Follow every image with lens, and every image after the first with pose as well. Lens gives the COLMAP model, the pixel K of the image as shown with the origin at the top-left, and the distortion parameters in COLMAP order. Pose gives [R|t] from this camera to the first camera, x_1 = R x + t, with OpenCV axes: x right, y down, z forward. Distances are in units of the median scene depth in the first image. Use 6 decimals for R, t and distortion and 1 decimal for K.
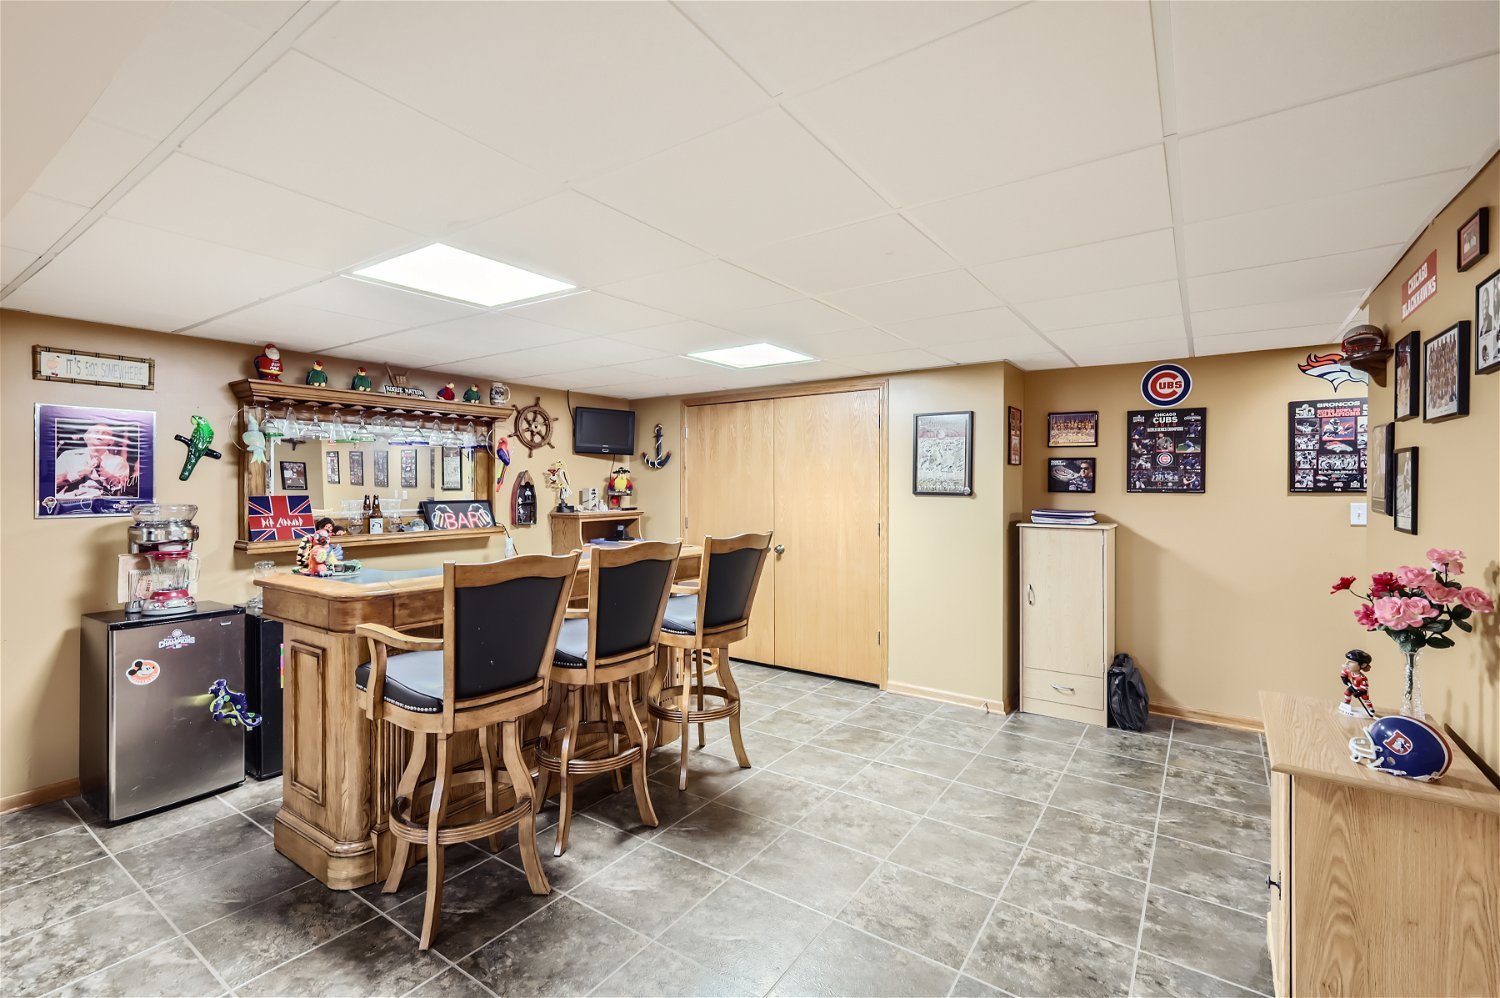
lens RADIAL K [[657.5, 0, 755.0], [0, 657.5, 489.8], [0, 0, 1]] dist [-0.000280, -0.000570]
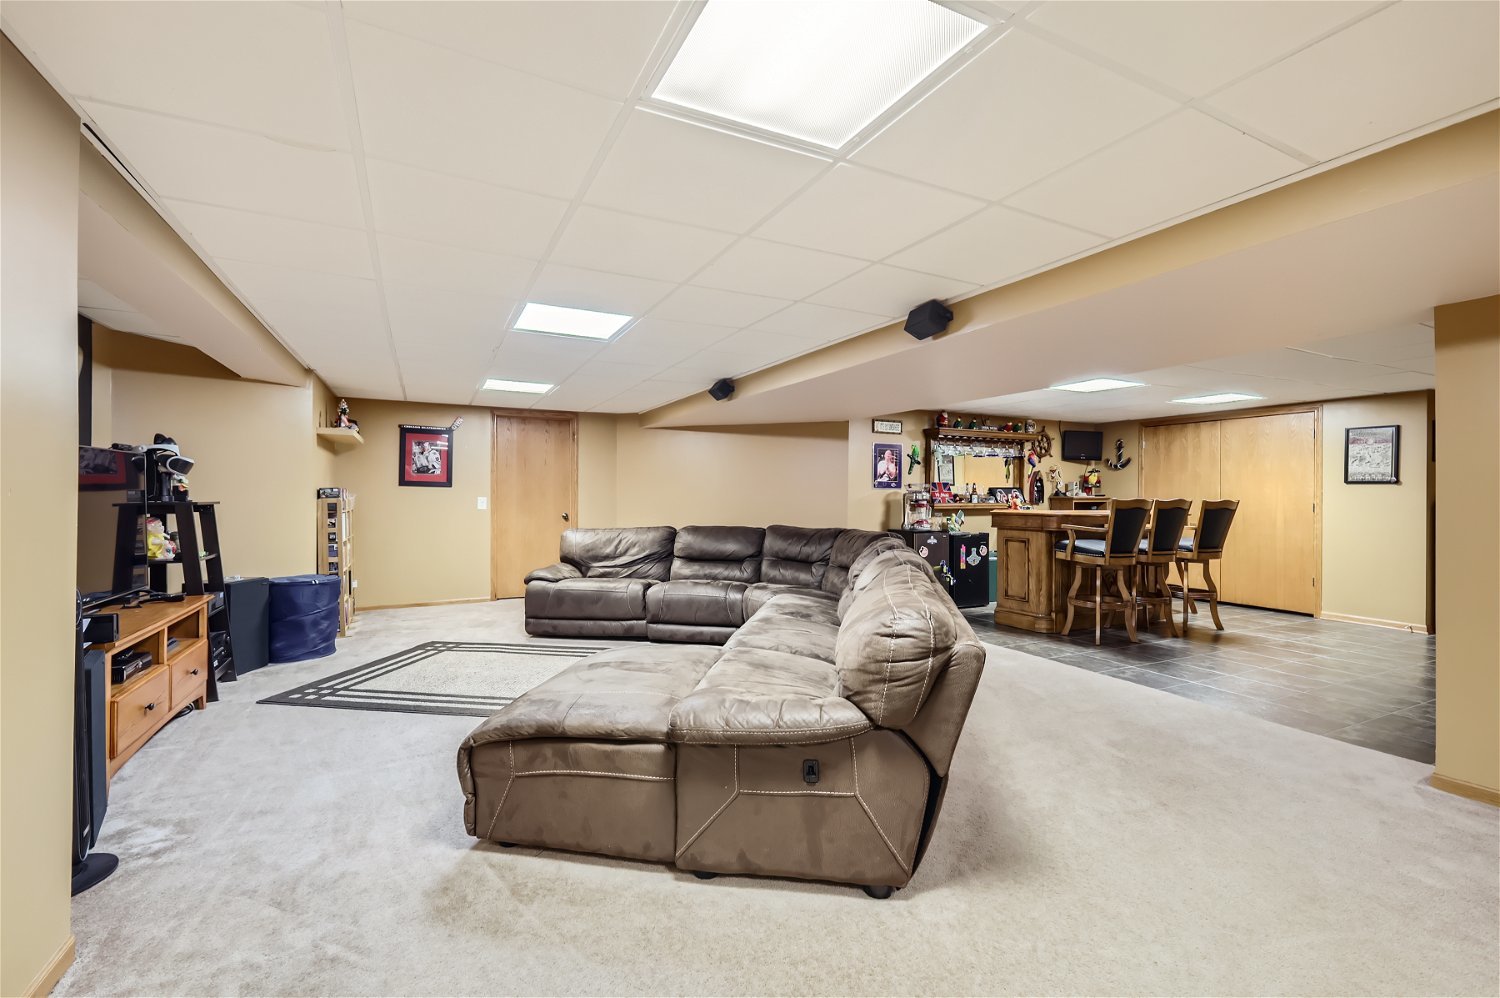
lens RADIAL K [[657.5, 0, 739.5], [0, 657.5, 493.2], [0, 0, 1]] dist [-0.000280, -0.000570]
pose [[0.869831, 0.006158, -0.493311, -0.210594], [-0.011509, 0.999903, -0.007812, 0.056677], [0.493215, 0.012472, 0.869818, -0.941454]]
